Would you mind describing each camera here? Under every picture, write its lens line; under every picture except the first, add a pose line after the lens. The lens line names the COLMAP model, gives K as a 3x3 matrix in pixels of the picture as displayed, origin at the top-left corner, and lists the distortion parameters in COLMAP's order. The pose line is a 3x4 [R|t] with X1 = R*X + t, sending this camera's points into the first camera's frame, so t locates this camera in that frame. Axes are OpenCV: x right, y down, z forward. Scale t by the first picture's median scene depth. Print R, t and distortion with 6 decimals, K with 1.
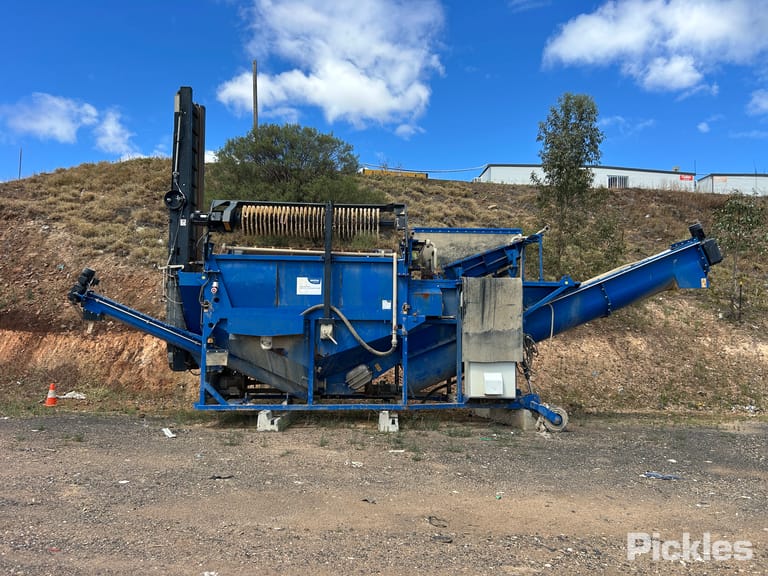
lens RADIAL K [[622.5, 0, 401.4], [0, 622.5, 281.8], [0, 0, 1]] dist [0.028601, -0.020491]
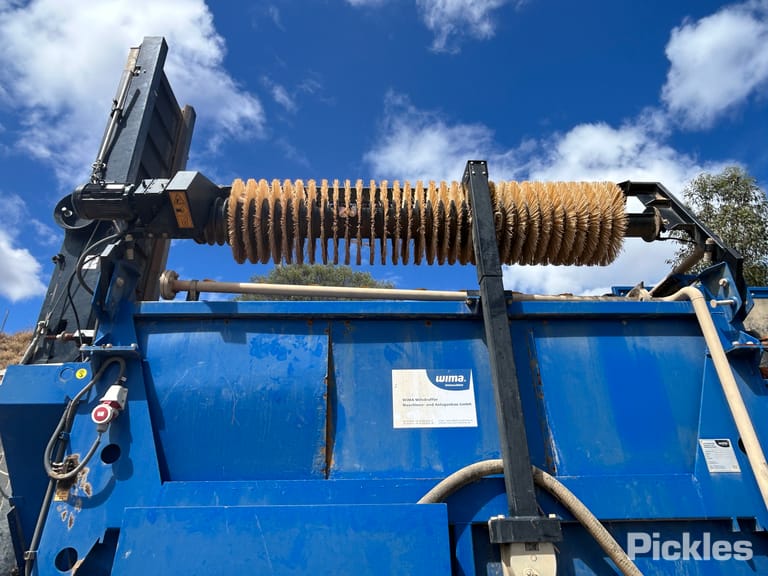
lens RADIAL K [[479.2, 0, 378.3], [0, 479.2, 283.9], [0, 0, 1]] dist [-0.000883, 0.001489]
pose [[0.999577, -0.028965, -0.002598, -0.172795], [0.025971, 0.929309, -0.368389, 0.040143], [0.013085, 0.368165, 0.929668, 0.766309]]
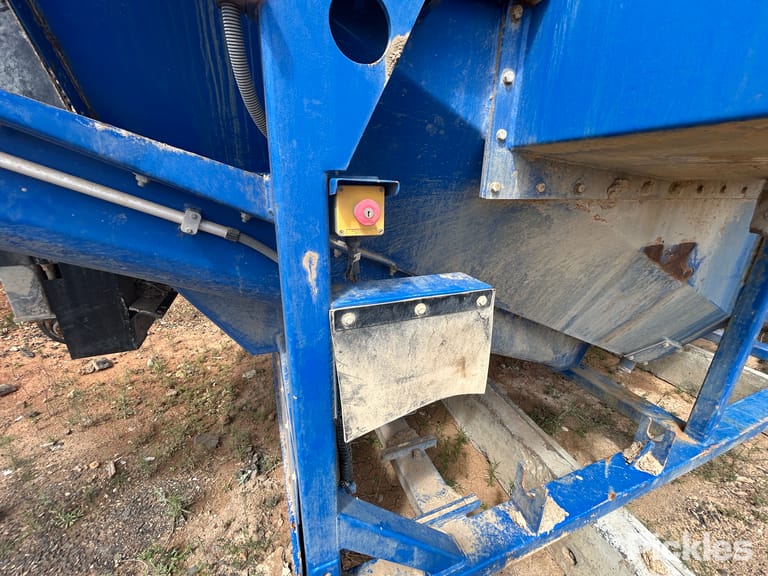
lens RADIAL K [[310.1, 0, 383.8], [0, 310.1, 286.6], [0, 0, 1]] dist [0.000711, -0.000139]
pose [[0.948001, -0.091333, 0.304879, -0.311588], [-0.044171, 0.910912, 0.410230, 0.082392], [-0.315186, -0.402365, 0.859511, 0.929512]]
